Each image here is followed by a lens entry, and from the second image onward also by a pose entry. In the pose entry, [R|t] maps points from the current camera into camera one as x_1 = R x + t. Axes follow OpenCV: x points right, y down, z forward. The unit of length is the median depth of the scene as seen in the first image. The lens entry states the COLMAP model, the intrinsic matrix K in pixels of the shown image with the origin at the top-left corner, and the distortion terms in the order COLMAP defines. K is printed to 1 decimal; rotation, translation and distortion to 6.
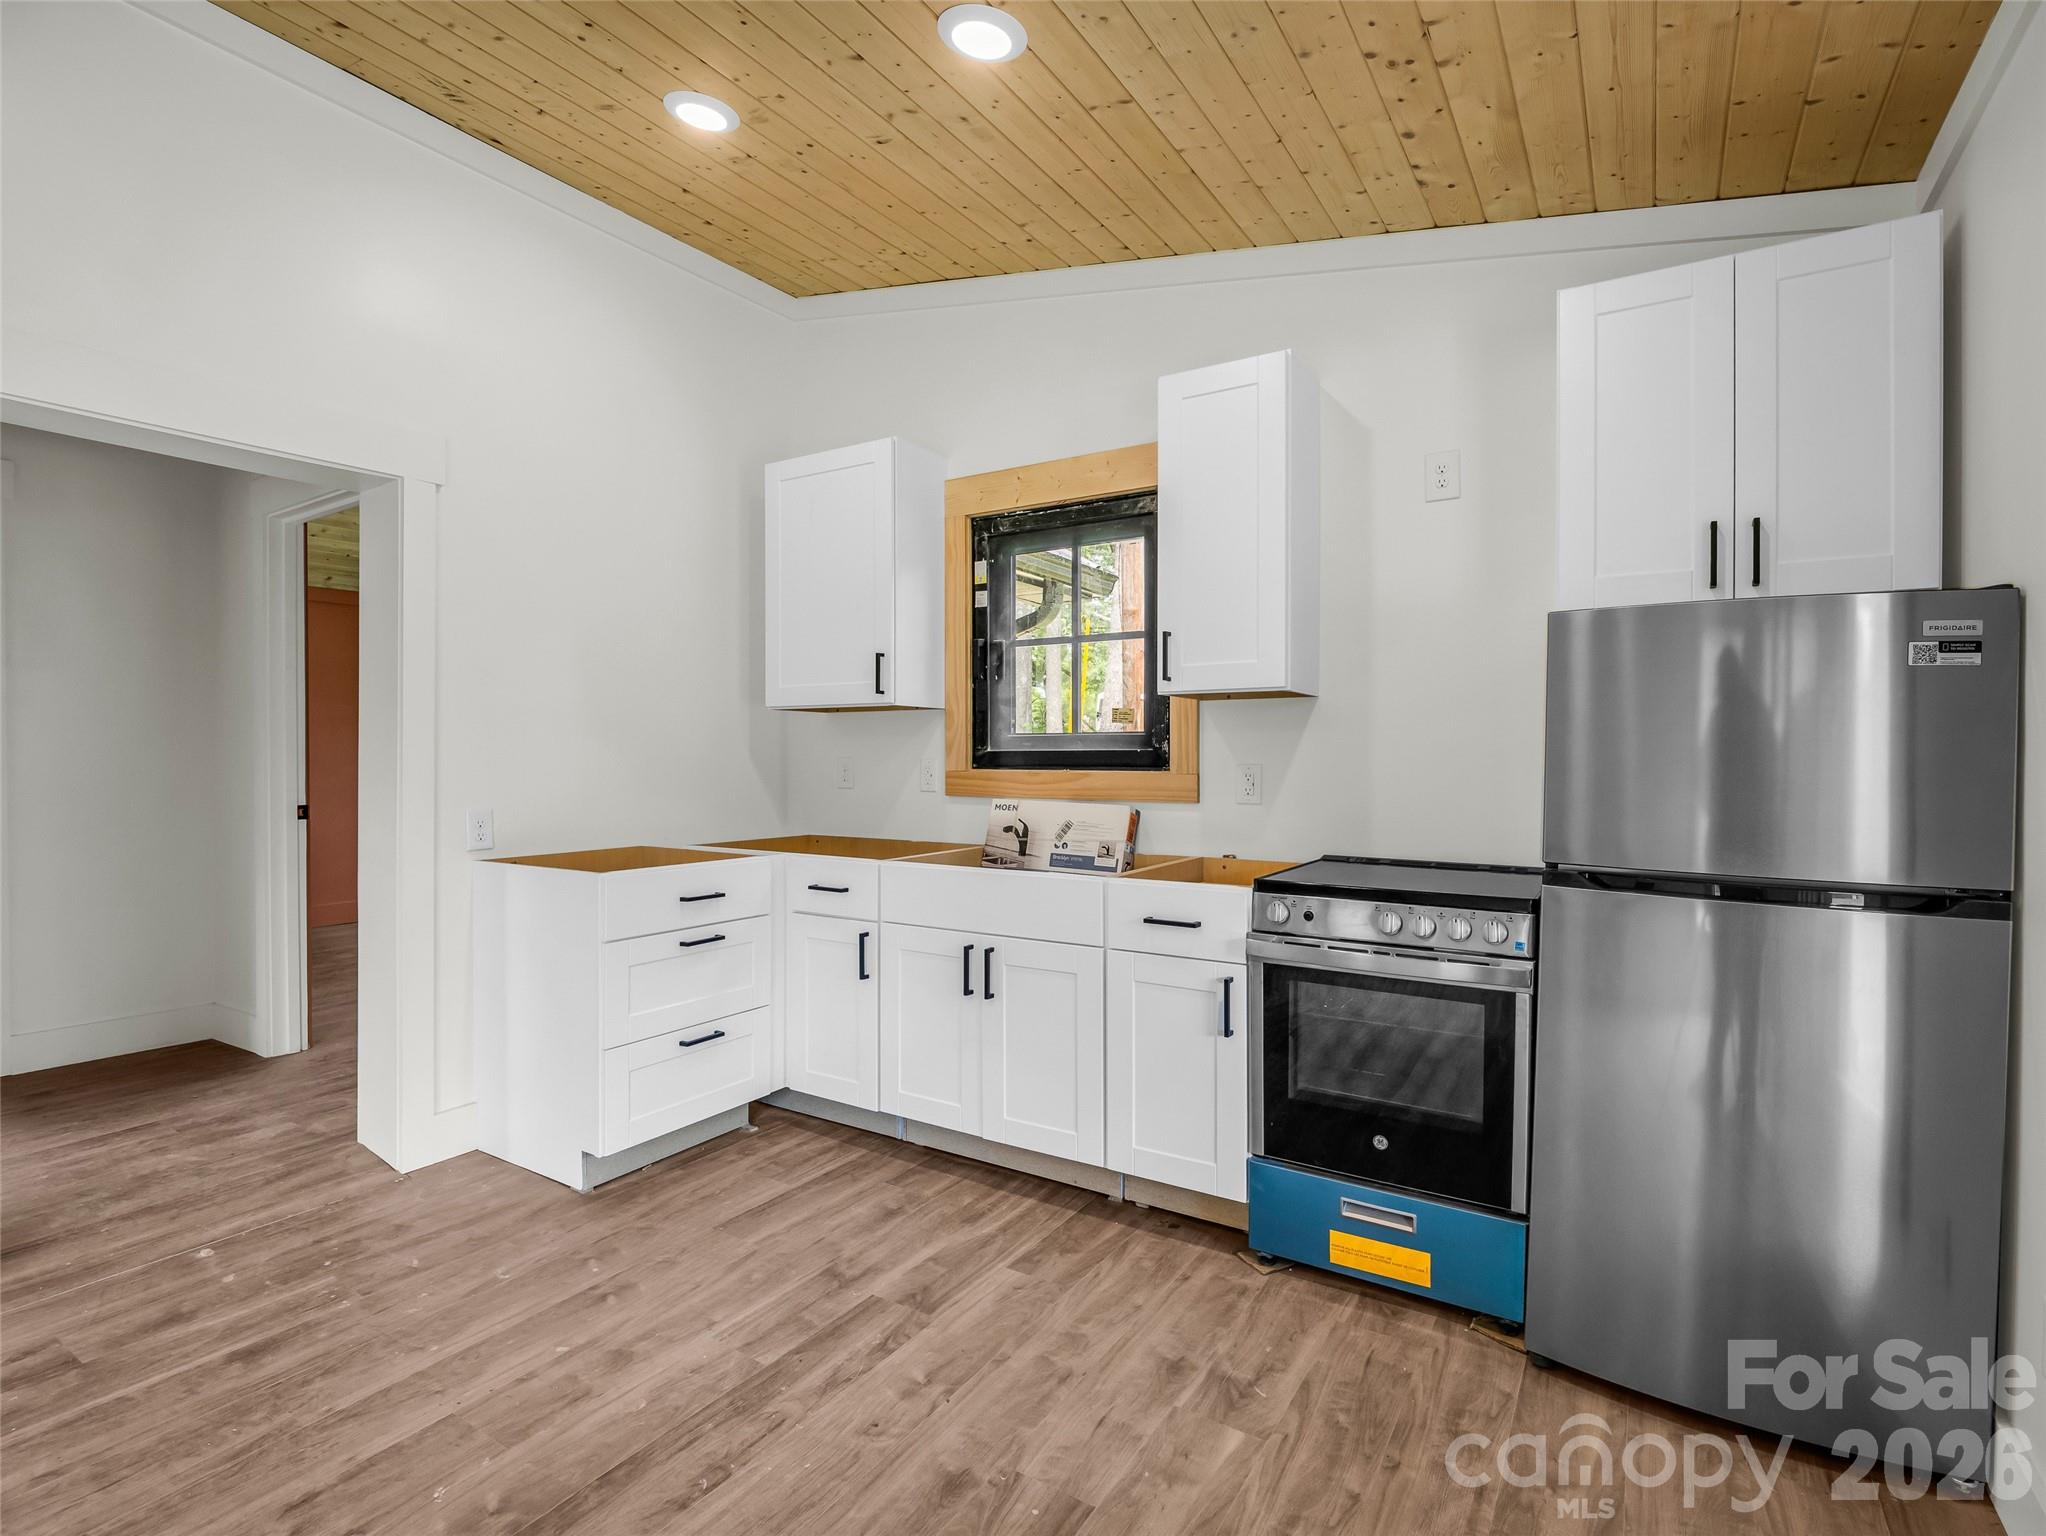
lens RADIAL K [[999.1, 0, 1023.0], [0, 999.1, 768.0], [0, 0, 1]] dist [-0.001432, -0.016215]
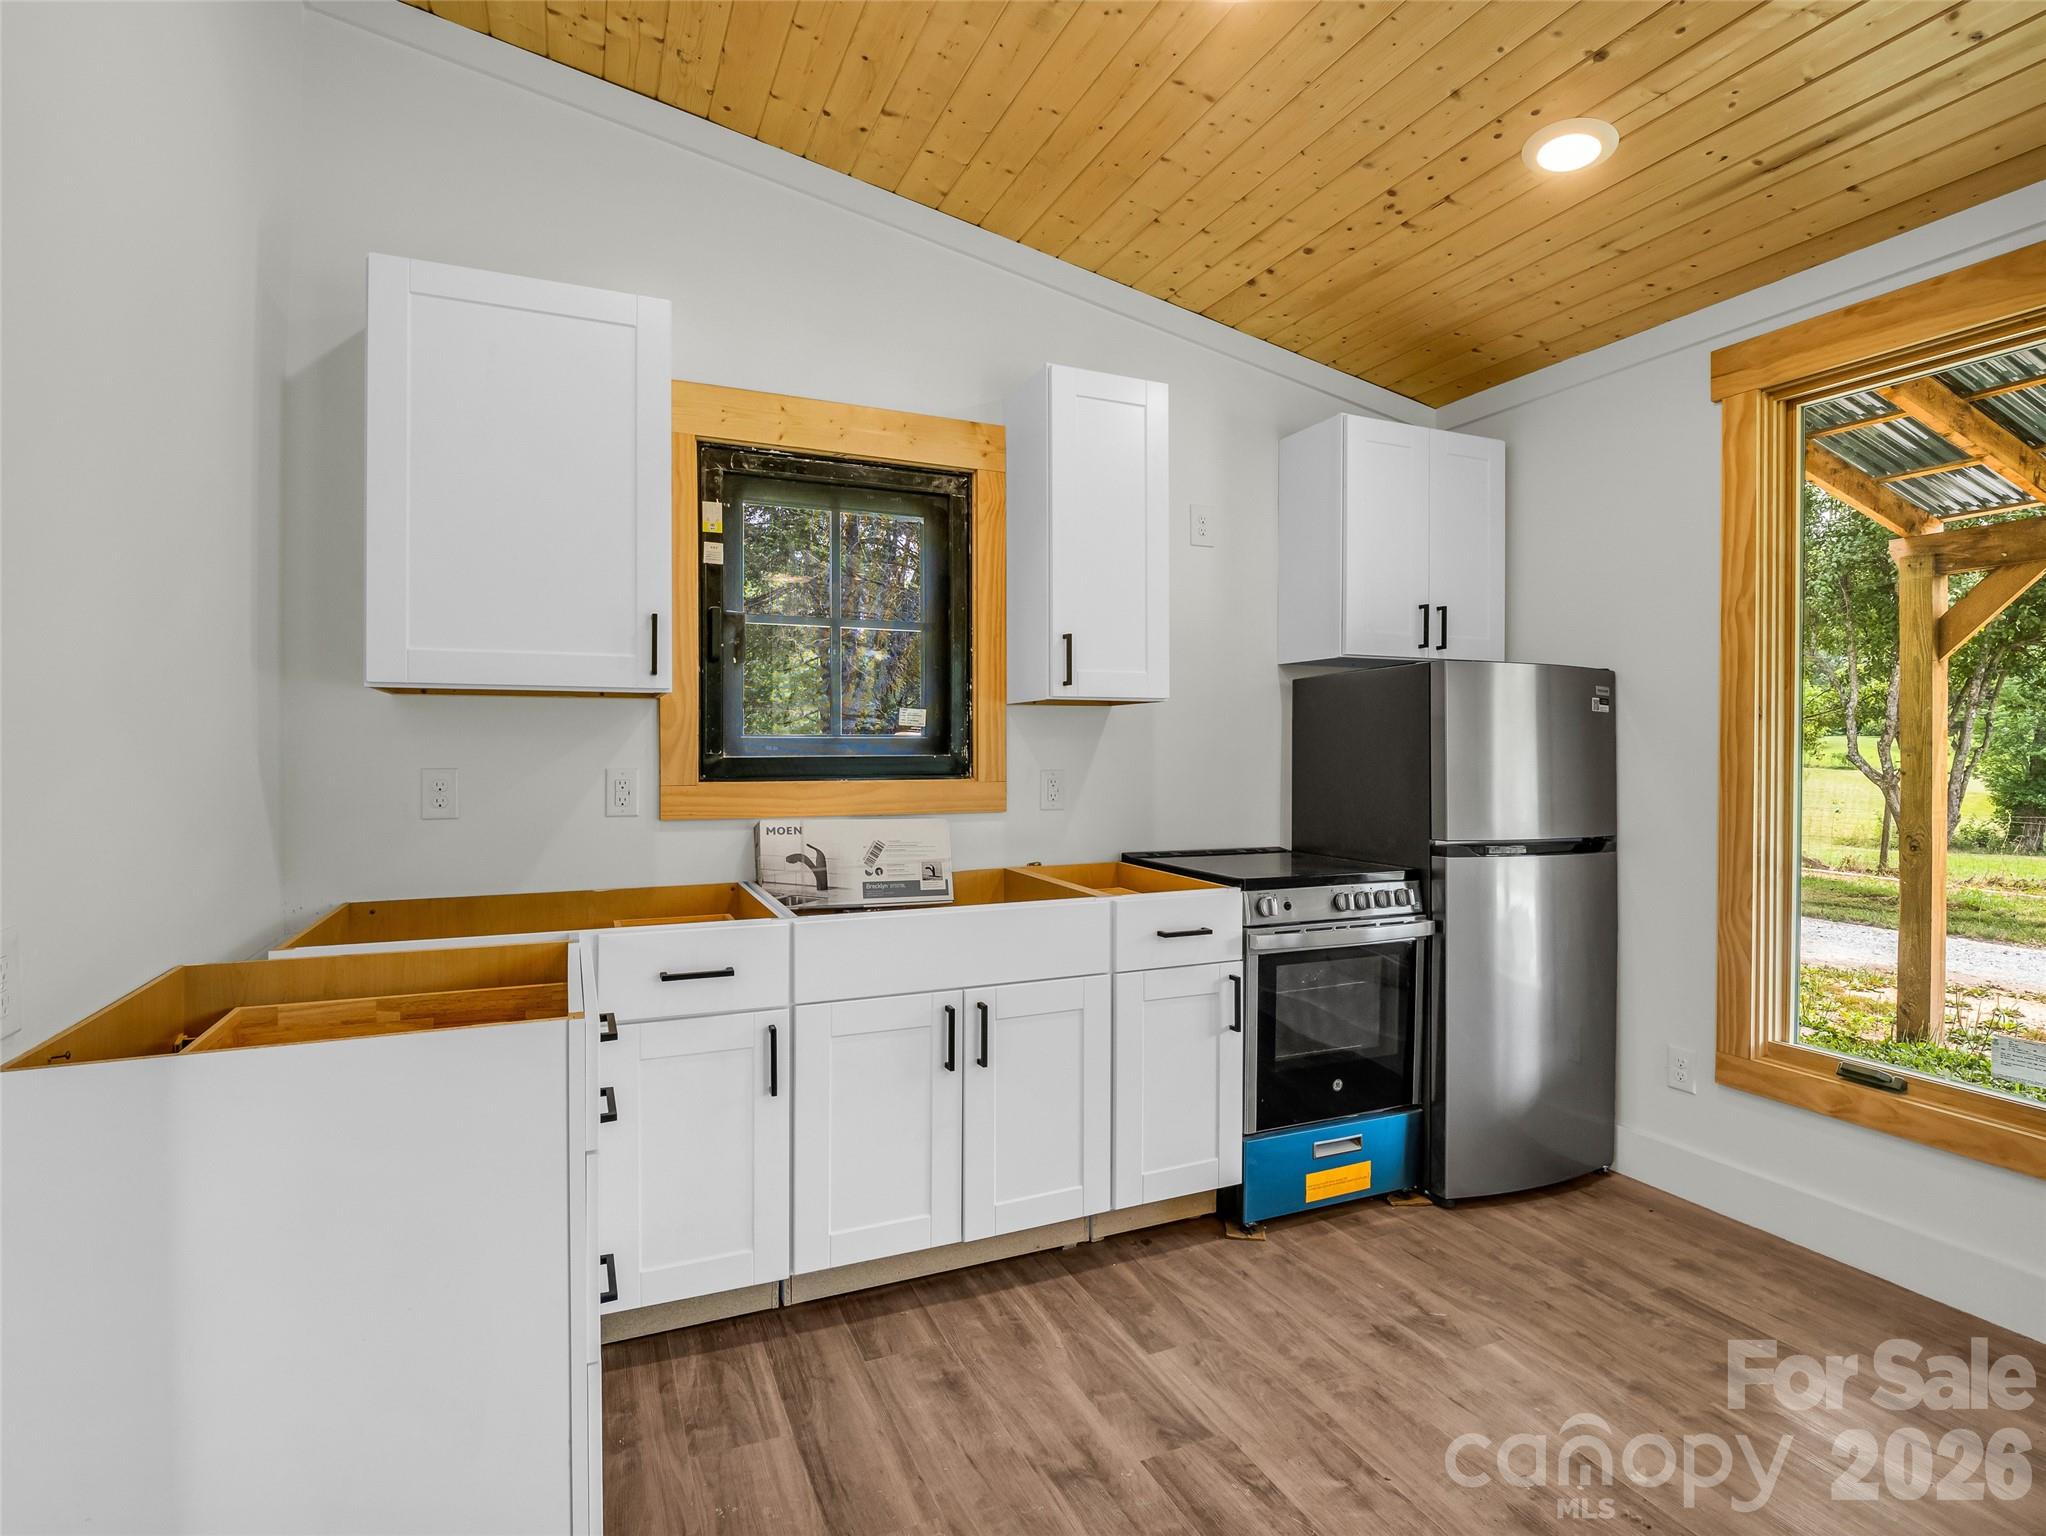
lens RADIAL K [[988.5, 0, 1017.2], [0, 988.5, 758.0], [0, 0, 1]] dist [0.001639, -0.015744]
pose [[0.562044, -0.005901, 0.827086, -0.712252], [0.008784, 0.999961, 0.001165, -0.021010], [-0.827061, 0.006610, 0.562074, 0.544645]]
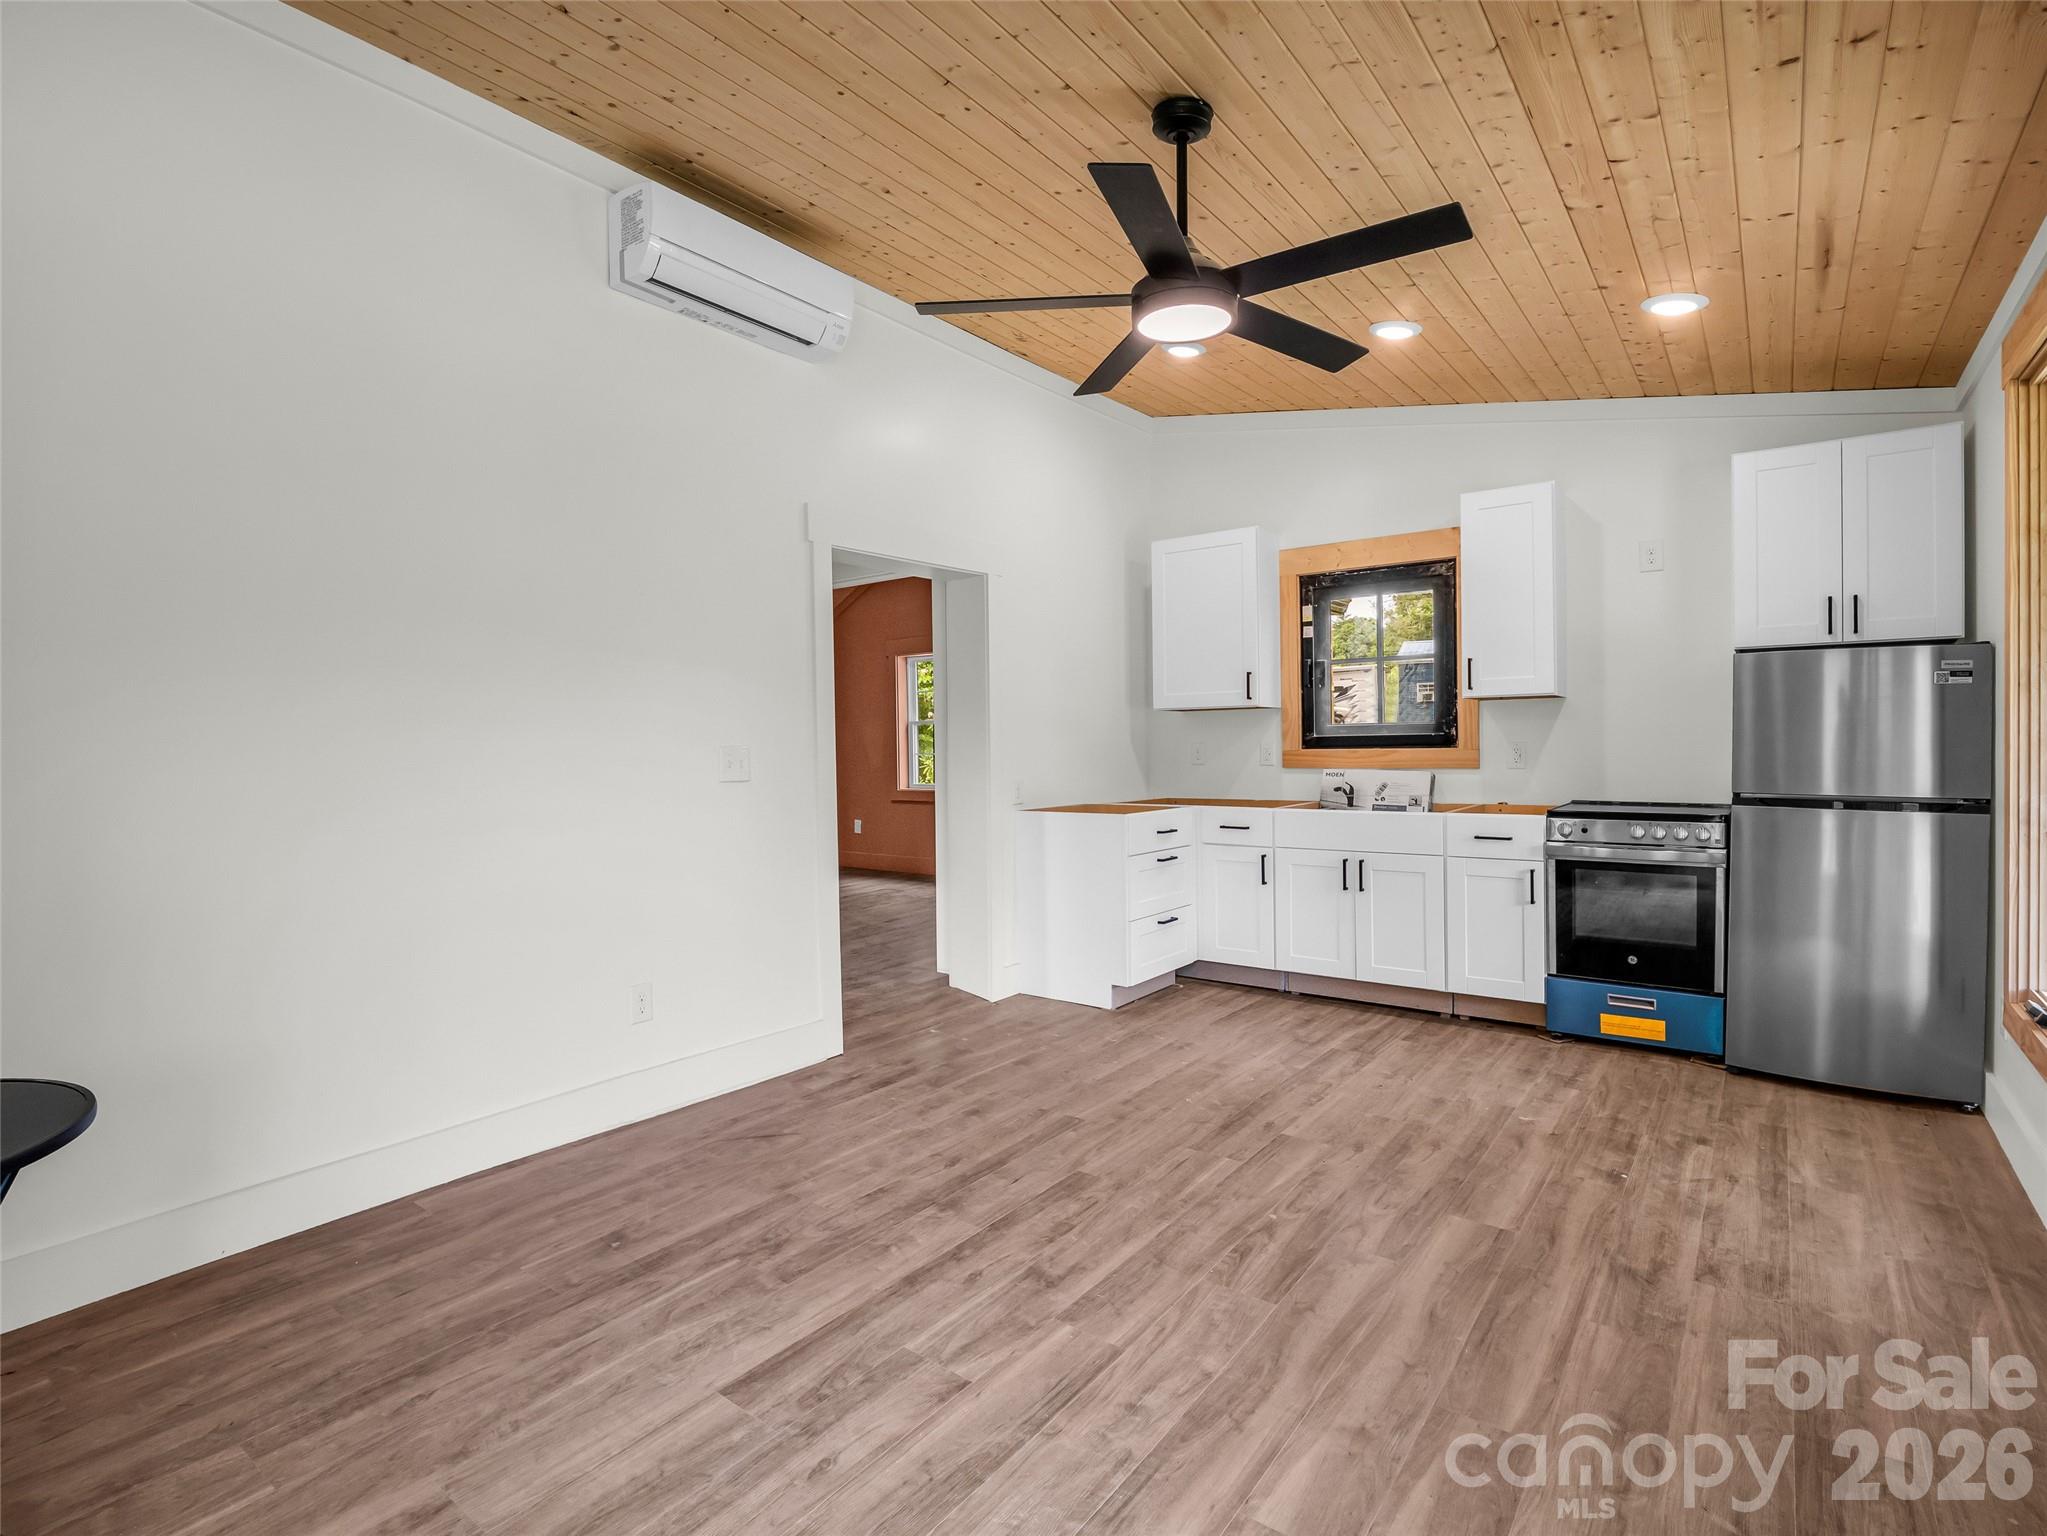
lens RADIAL K [[1019.5, 0, 1033.0], [0, 1019.5, 760.8], [0, 0, 1]] dist [-0.004747, -0.016149]
pose [[0.997119, -0.014080, -0.074530, -0.452371], [0.014426, 0.999888, 0.004096, 0.008544], [0.074464, -0.005159, 0.997210, -0.690784]]
